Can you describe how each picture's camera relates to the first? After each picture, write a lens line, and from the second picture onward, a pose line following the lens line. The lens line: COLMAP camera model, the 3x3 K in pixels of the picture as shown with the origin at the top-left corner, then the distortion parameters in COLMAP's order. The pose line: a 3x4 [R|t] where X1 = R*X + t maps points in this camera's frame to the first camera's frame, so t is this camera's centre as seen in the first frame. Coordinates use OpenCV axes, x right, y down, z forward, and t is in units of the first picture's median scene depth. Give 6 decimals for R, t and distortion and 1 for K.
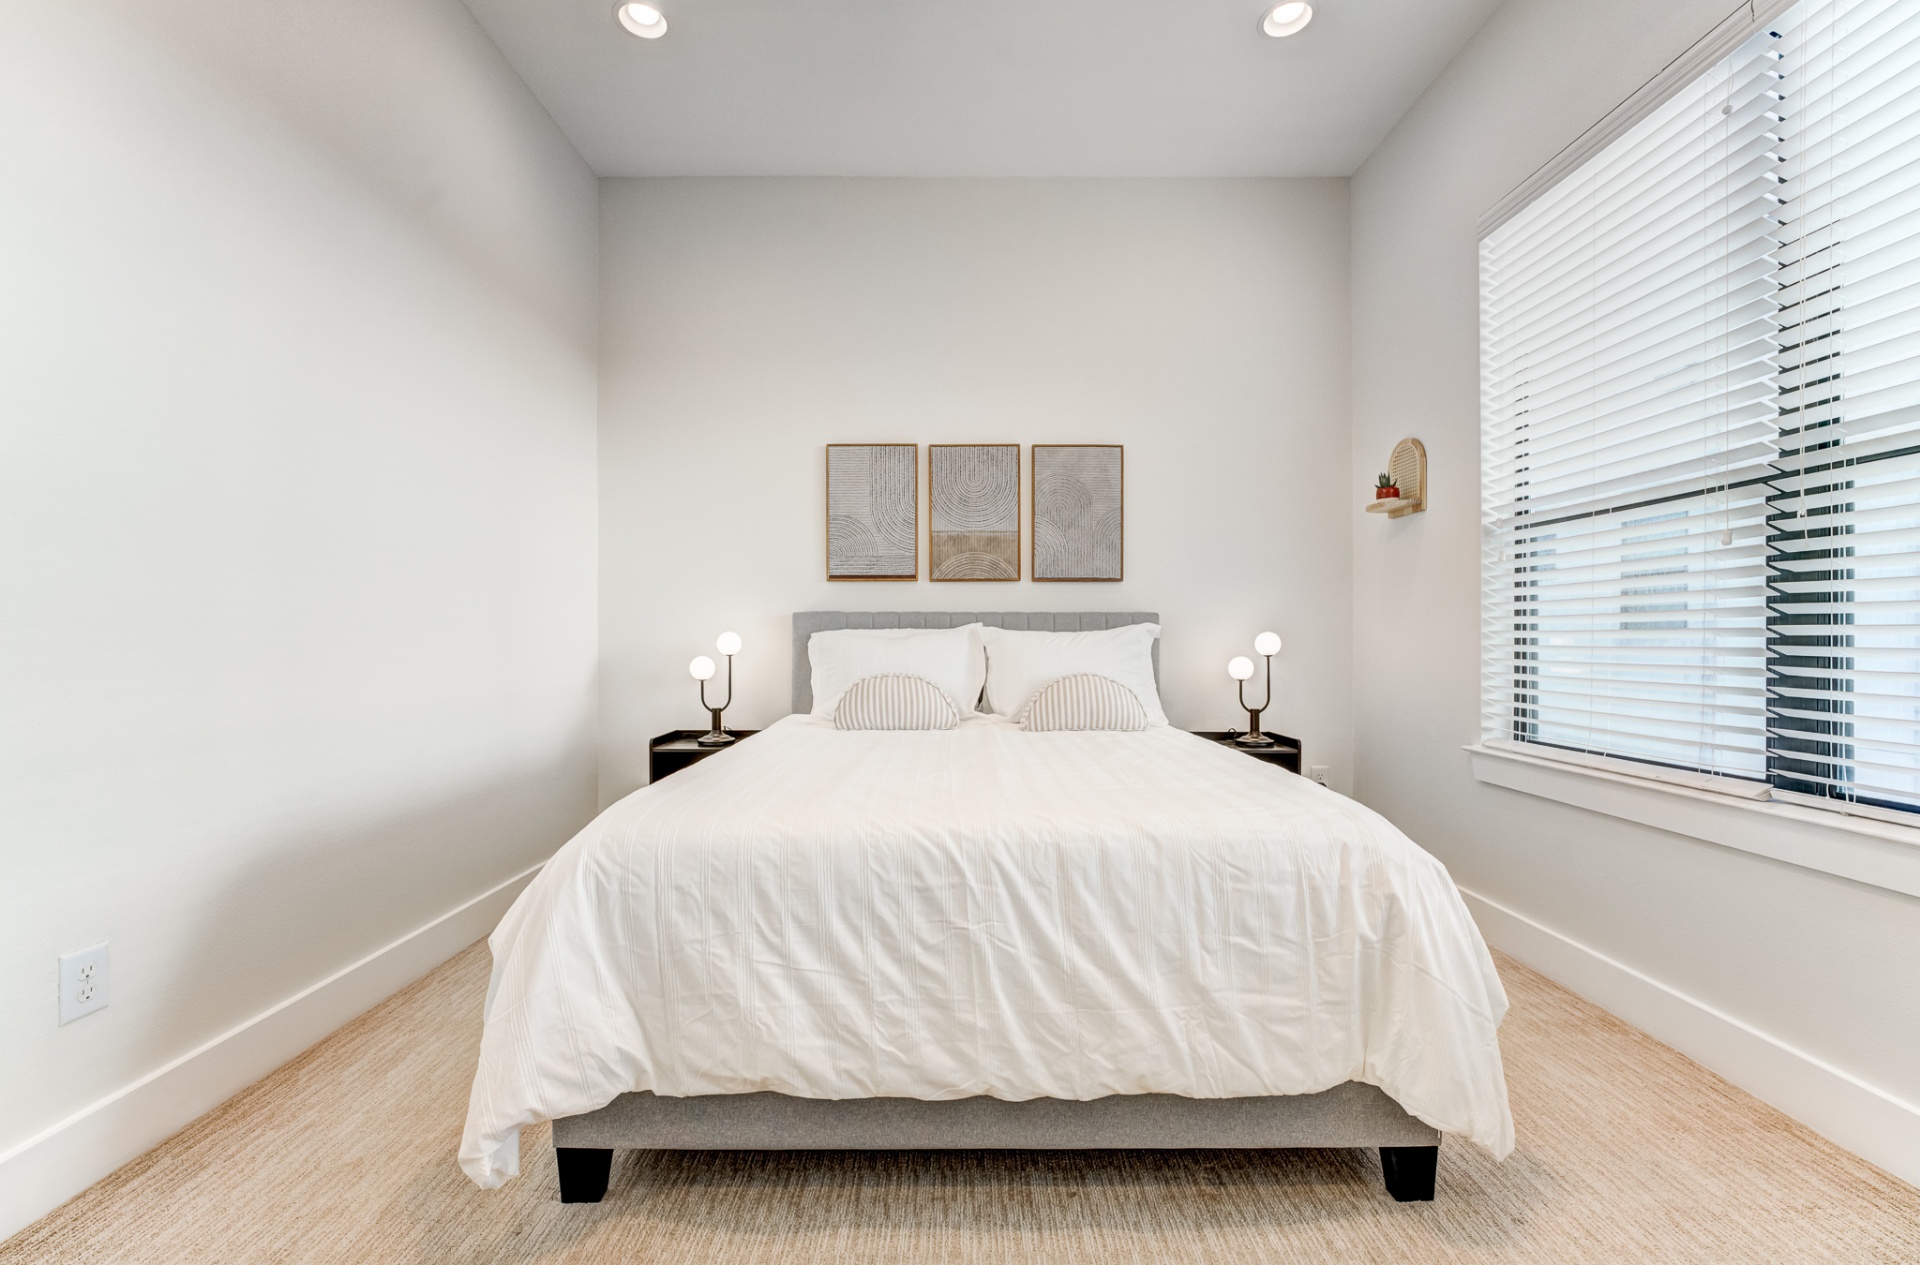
lens RADIAL K [[769.7, 0, 952.5], [0, 769.7, 638.4], [0, 0, 1]] dist [-0.012878, 0.000383]
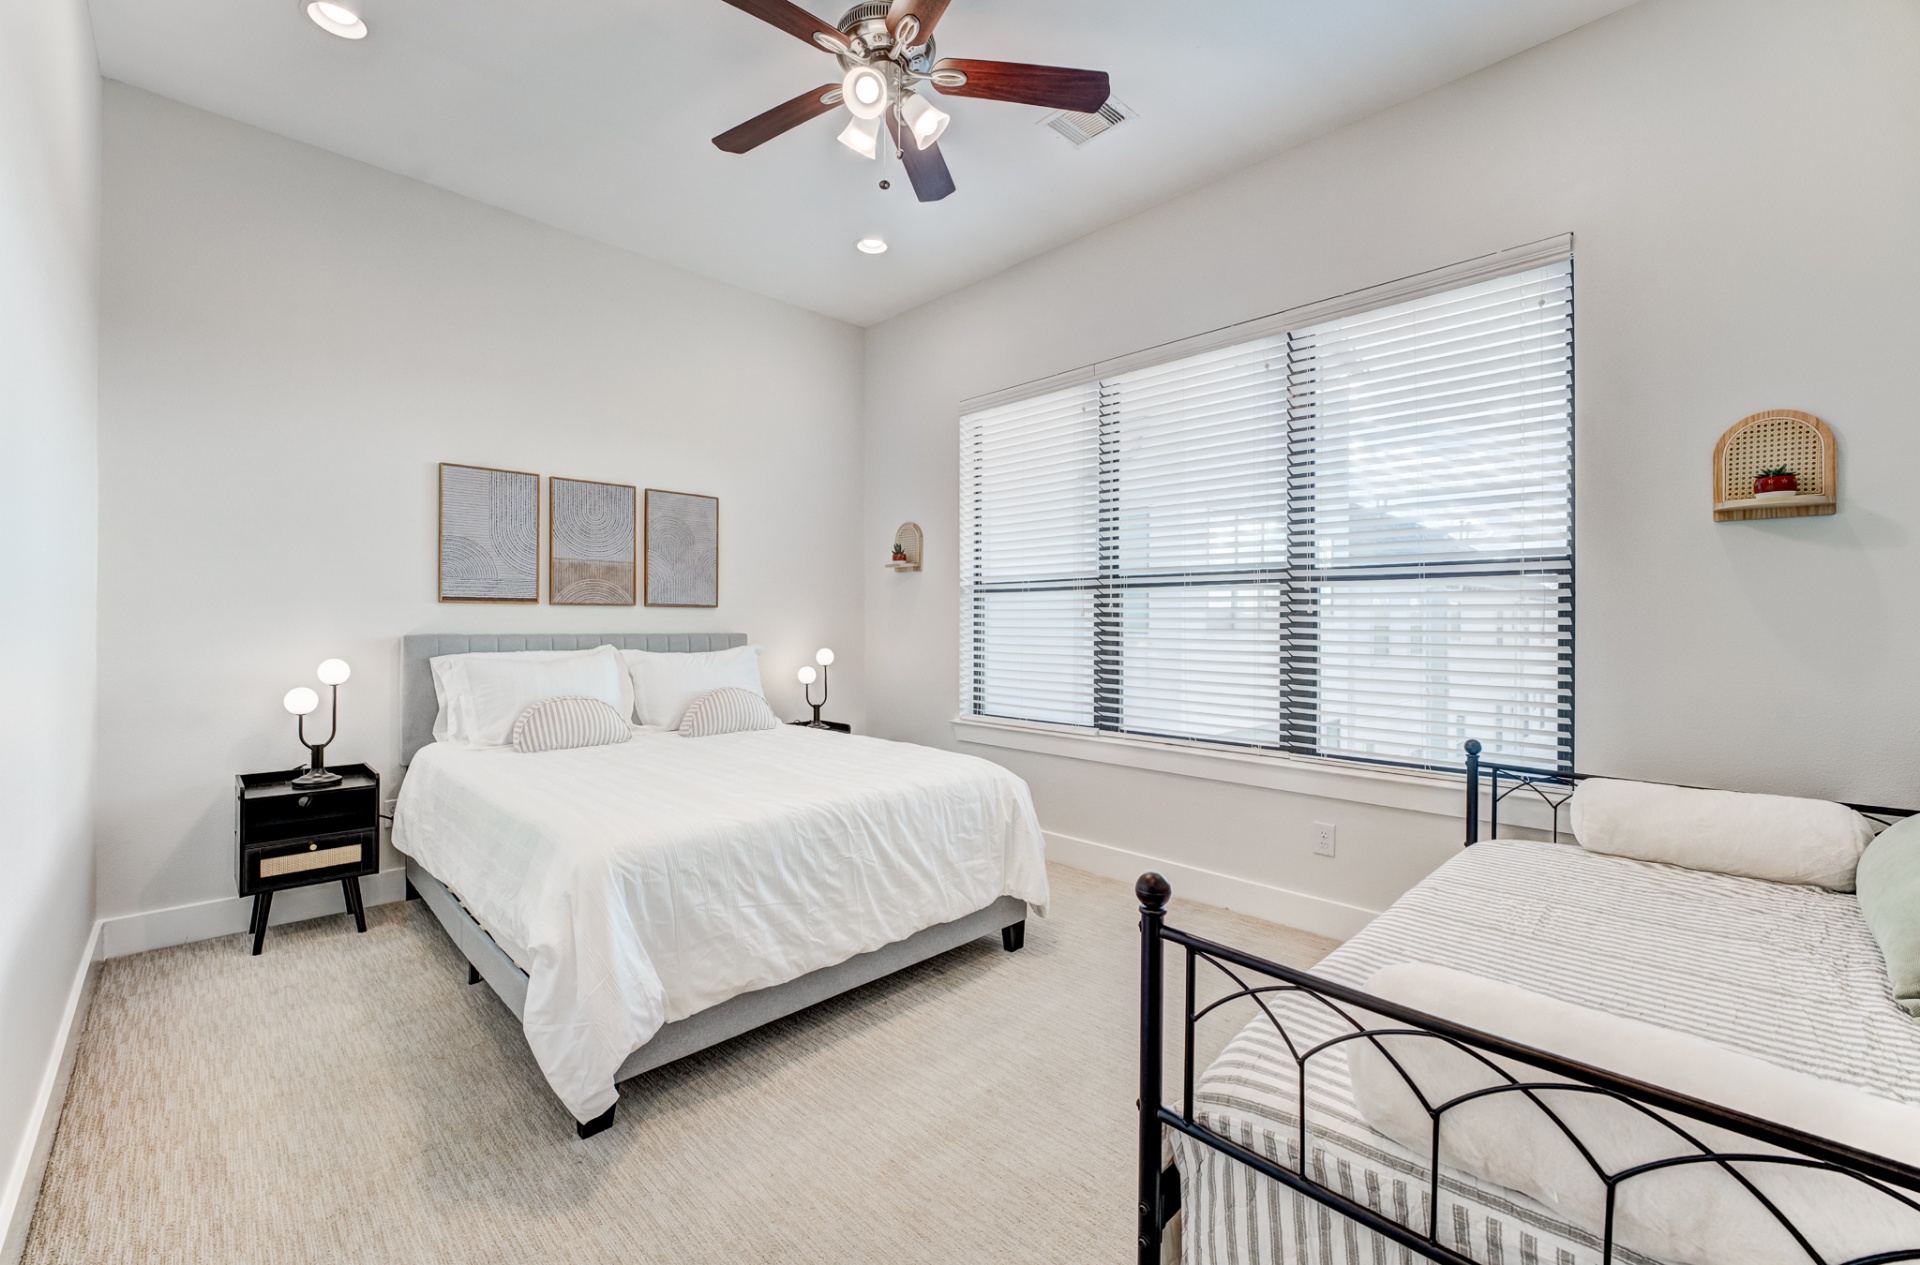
lens RADIAL K [[761.1, 0, 924.9], [0, 761.1, 618.4], [0, 0, 1]] dist [-0.010272, 0.000053]
pose [[0.734984, 0.007638, 0.678041, -0.767803], [-0.003687, 0.999967, -0.007268, -0.105086], [-0.678074, 0.002842, 0.734988, -0.263505]]
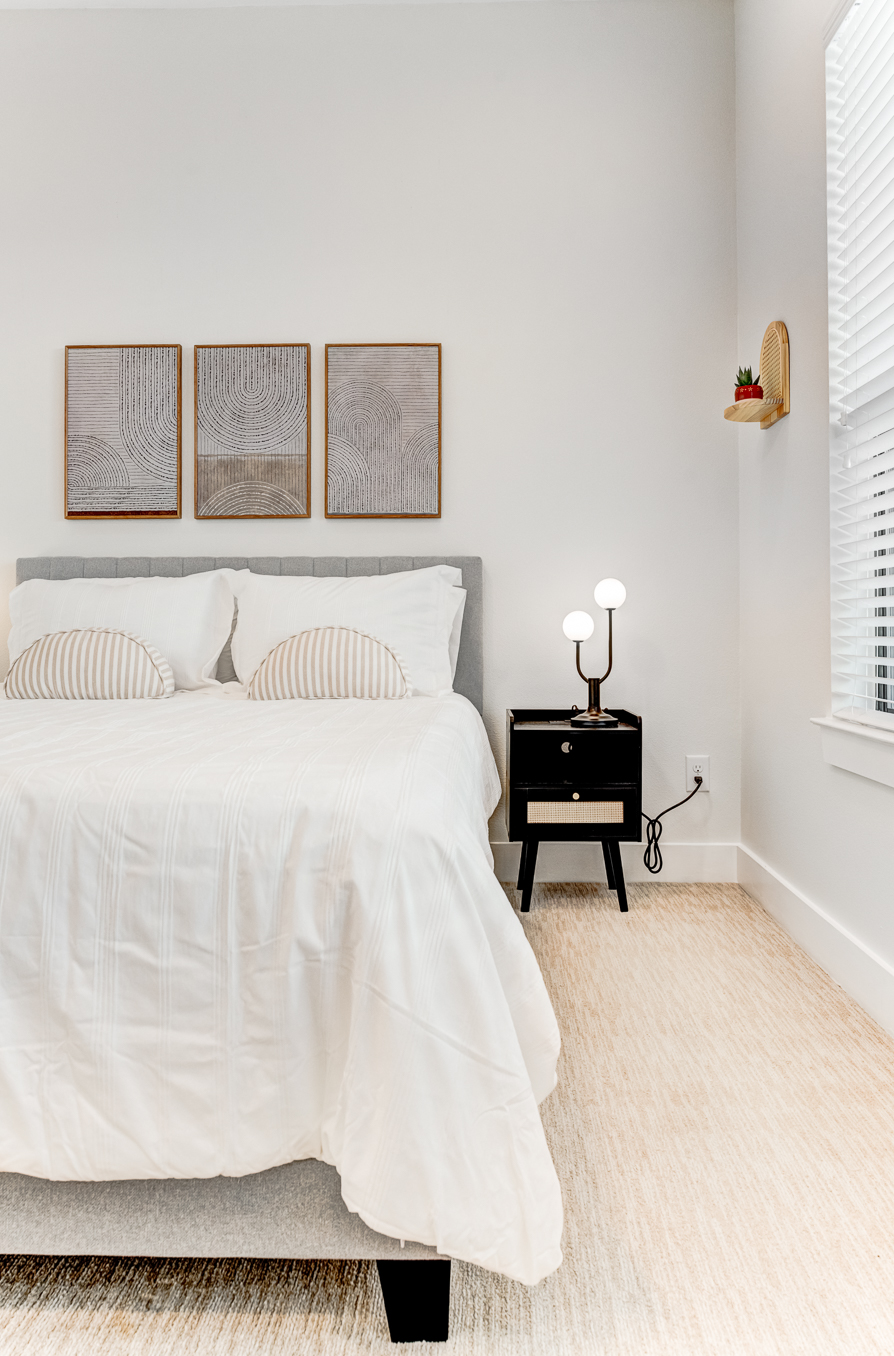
lens RADIAL K [[920.7, 0, 444.5], [0, 920.7, 621.8], [0, 0, 1]] dist [0.000396, 0.001583]
pose [[0.999748, -0.001961, -0.022368, 0.522080], [0.001756, 0.999956, -0.009175, 0.085540], [0.022385, 0.009134, 0.999708, 0.139928]]
